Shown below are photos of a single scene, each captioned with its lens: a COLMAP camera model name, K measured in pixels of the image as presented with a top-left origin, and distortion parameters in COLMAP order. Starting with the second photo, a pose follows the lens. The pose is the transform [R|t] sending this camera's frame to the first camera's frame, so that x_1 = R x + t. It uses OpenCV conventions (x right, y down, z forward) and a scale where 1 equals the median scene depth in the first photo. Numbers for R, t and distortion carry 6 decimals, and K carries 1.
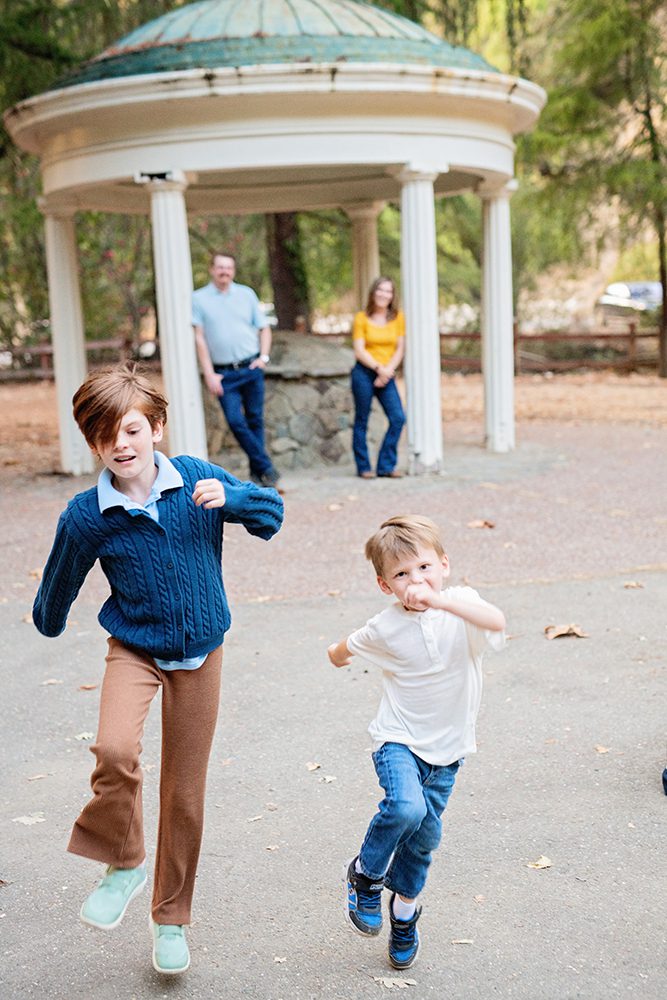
lens RADIAL K [[1426.9, 0, 333.5], [0, 1426.9, 500.0], [0, 0, 1]] dist [0.007159, 0.009992]
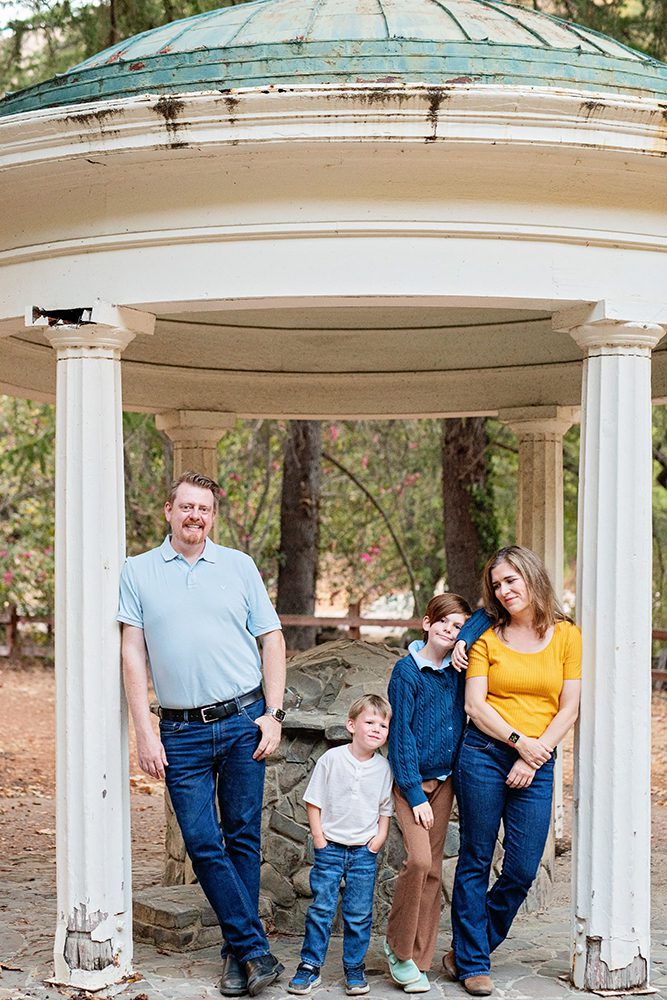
lens RADIAL K [[1459.5, 0, 404.7], [0, 1459.5, 503.0], [0, 0, 1]] dist [0.017717, 0.036235]
pose [[0.978628, 0.045991, -0.200432, 0.107658], [-0.079736, 0.983283, -0.163694, -0.109417], [0.189553, 0.176177, 0.965936, 0.655710]]
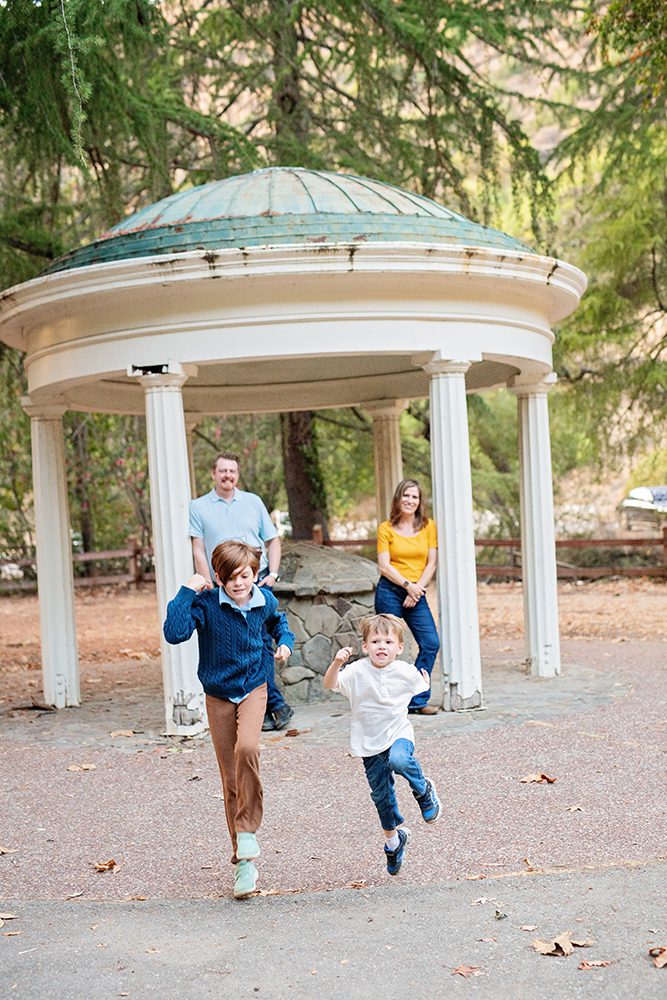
lens RADIAL K [[1737.9, 0, 380.0], [0, 1737.9, 453.8], [0, 0, 1]] dist [0.003654, 0.060087]
pose [[0.999850, -0.008968, 0.014834, 0.000701], [0.011348, 0.985545, -0.169031, 0.007854], [-0.013103, 0.169174, 0.985499, -0.054926]]
